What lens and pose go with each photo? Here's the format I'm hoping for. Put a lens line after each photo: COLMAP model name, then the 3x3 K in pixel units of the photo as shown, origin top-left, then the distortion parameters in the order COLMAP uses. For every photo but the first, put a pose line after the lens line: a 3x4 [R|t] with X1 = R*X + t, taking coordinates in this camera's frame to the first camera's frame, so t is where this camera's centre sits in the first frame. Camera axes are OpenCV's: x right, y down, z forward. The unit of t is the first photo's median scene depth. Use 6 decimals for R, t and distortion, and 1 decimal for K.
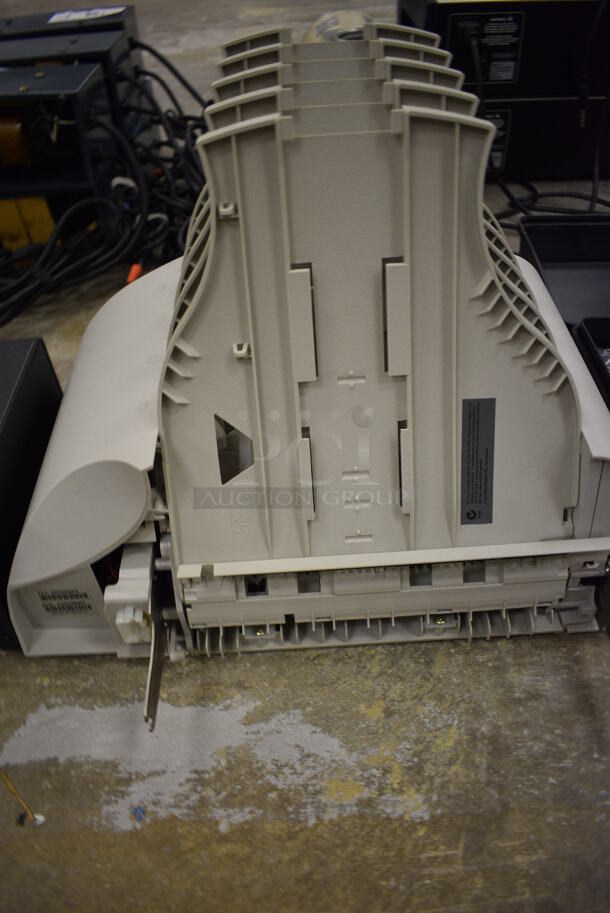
lens RADIAL K [[703.0, 0, 303.8], [0, 703.0, 456.1], [0, 0, 1]] dist [-0.096597, 0.013668]
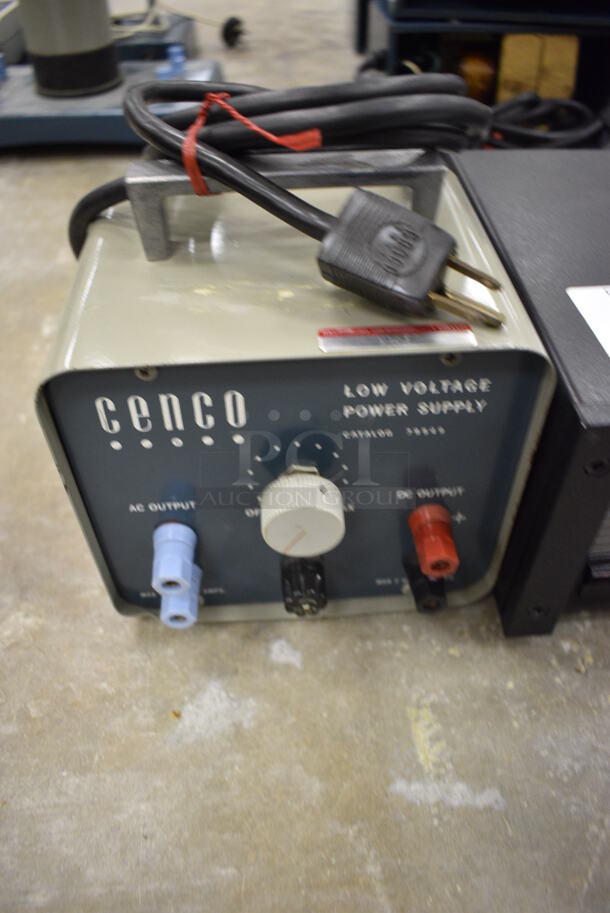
lens RADIAL K [[703.0, 0, 312.8], [0, 703.0, 460.0], [0, 0, 1]] dist [-0.096597, 0.013668]
pose [[0.998769, 0.016520, 0.046773, -1.307078], [-0.017441, 0.999660, 0.019363, 0.173241], [-0.046438, -0.020155, 0.998718, 0.455784]]
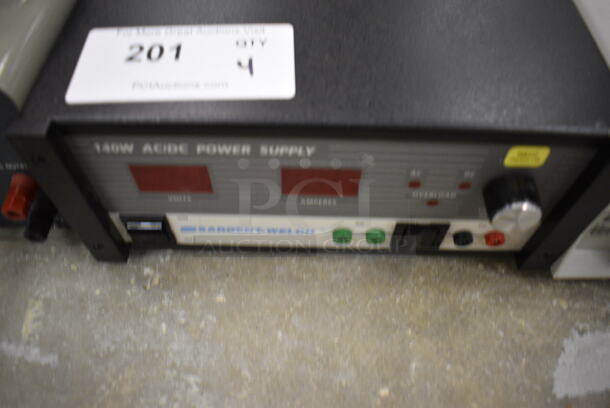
lens RADIAL K [[469.7, 0, 302.0], [0, 469.7, 202.9], [0, 0, 1]] dist [-0.096597, 0.013668]
pose [[0.996082, 0.083220, 0.029932, -0.824359], [-0.087565, 0.975504, 0.201803, 0.106608], [-0.012404, -0.203633, 0.978969, 0.458212]]
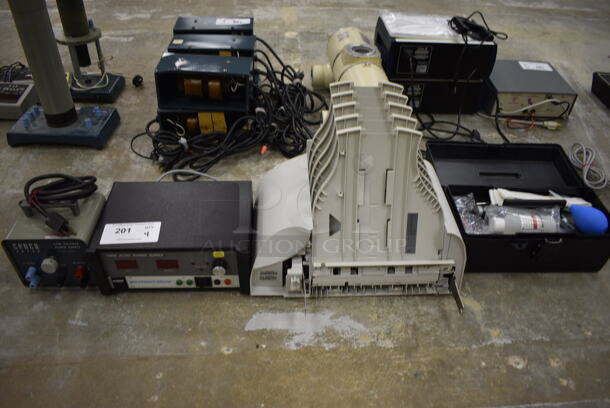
lens RADIAL K [[469.7, 0, 303.9], [0, 469.7, 203.5], [0, 0, 1]] dist [-0.096597, 0.013668]
pose [[0.996692, 0.055218, 0.059629, -0.346954], [-0.050418, 0.995584, -0.079190, 0.062814], [-0.063738, 0.075922, 0.995075, -1.010589]]
